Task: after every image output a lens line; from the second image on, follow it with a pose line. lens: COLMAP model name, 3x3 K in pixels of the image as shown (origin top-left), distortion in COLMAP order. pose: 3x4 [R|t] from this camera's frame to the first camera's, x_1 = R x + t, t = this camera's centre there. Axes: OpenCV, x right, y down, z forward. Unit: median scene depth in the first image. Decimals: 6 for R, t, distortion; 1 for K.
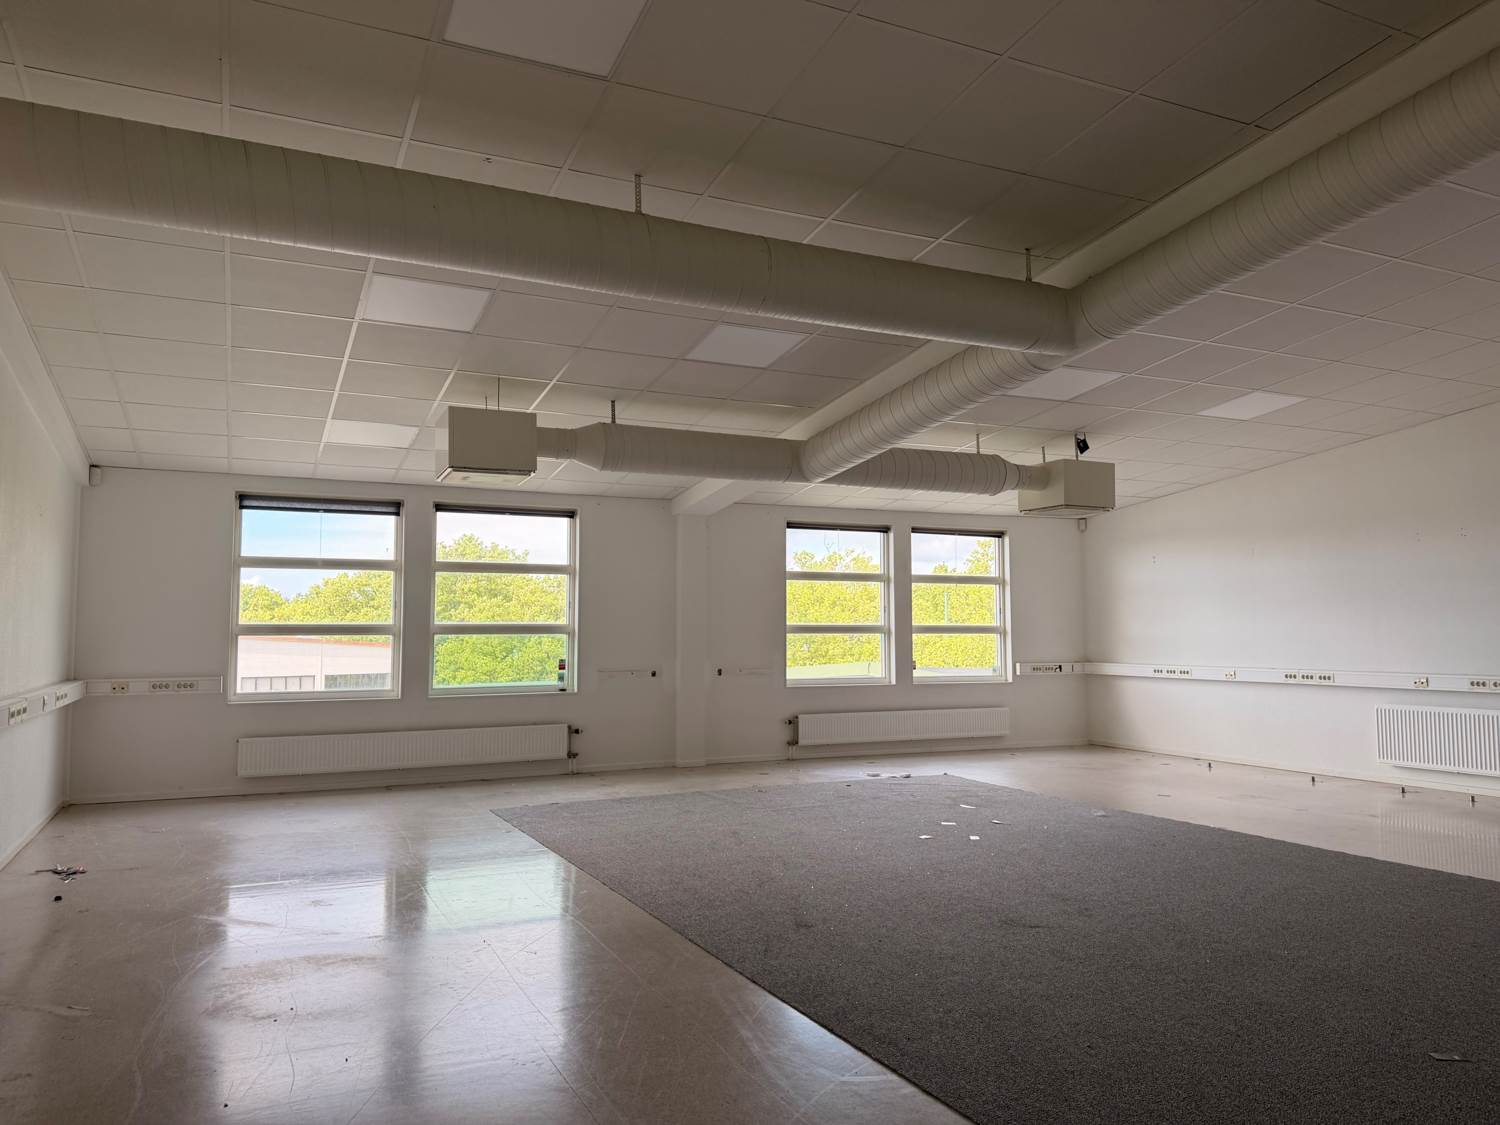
lens RADIAL K [[1056.1, 0, 745.5], [0, 1056.1, 561.4], [0, 0, 1]] dist [-0.000808, -0.000649]
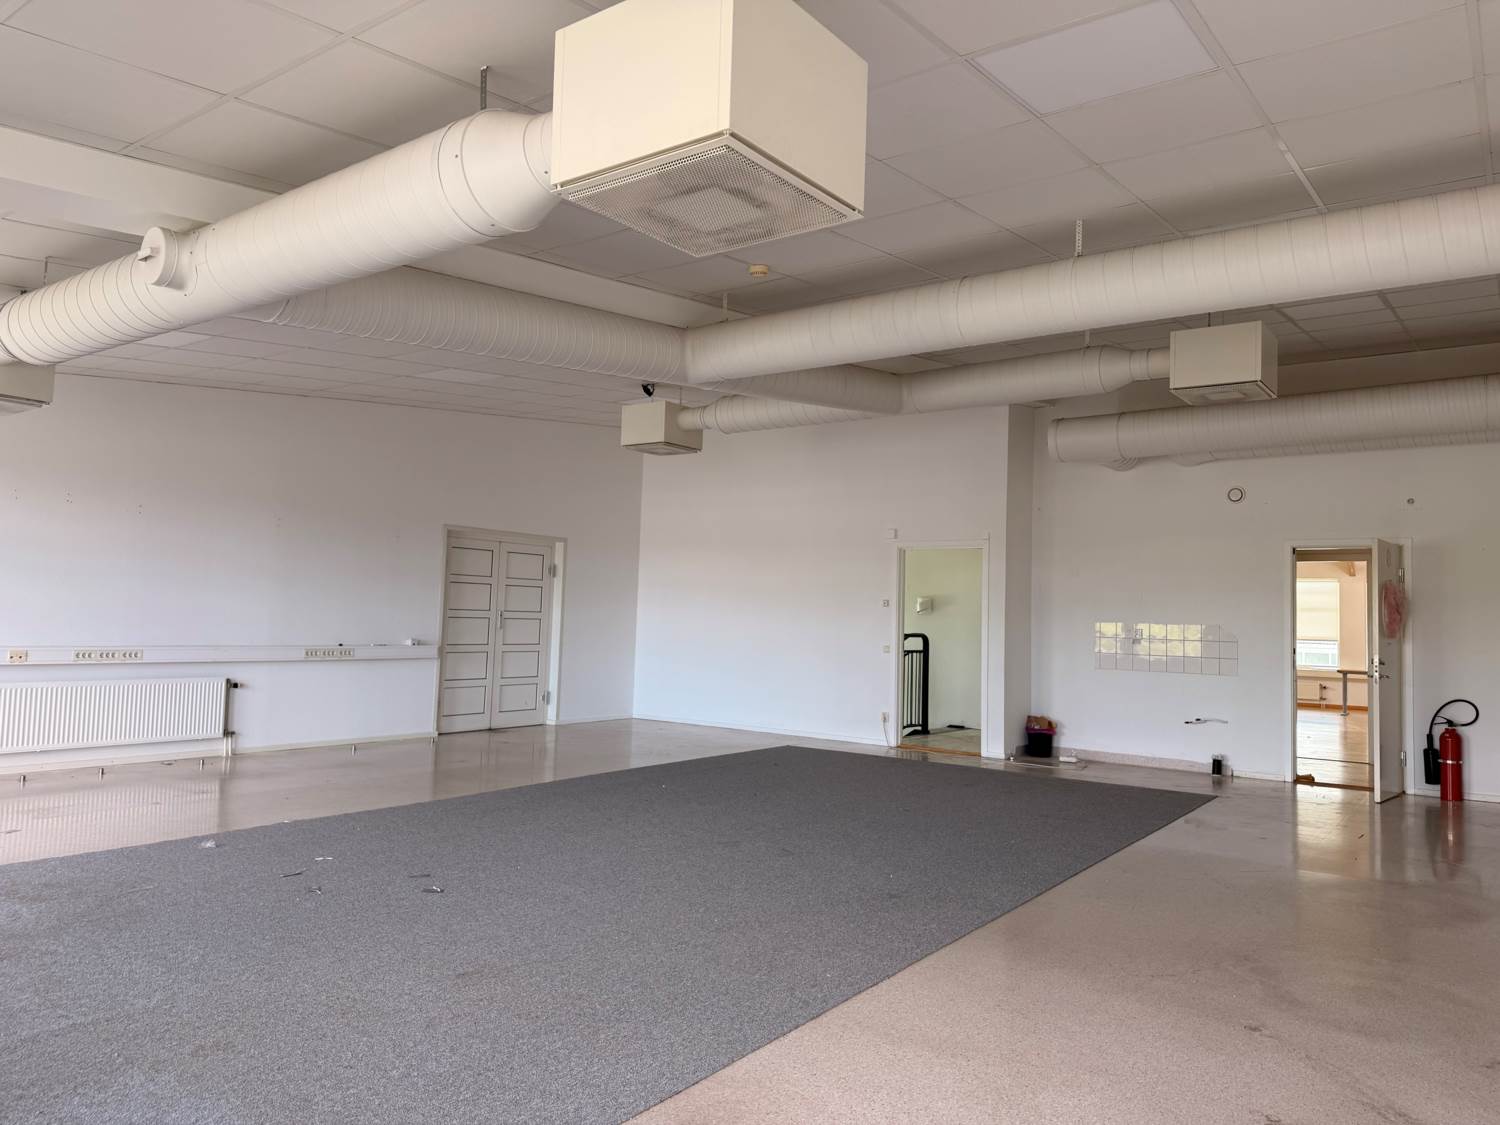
lens RADIAL K [[1056.1, 0, 745.5], [0, 1056.1, 561.4], [0, 0, 1]] dist [-0.000808, -0.000649]
pose [[-0.462991, 0.038895, 0.885509, -0.458967], [-0.093595, 0.991306, -0.092478, 0.062652], [-0.881408, -0.125696, -0.455325, 0.913162]]
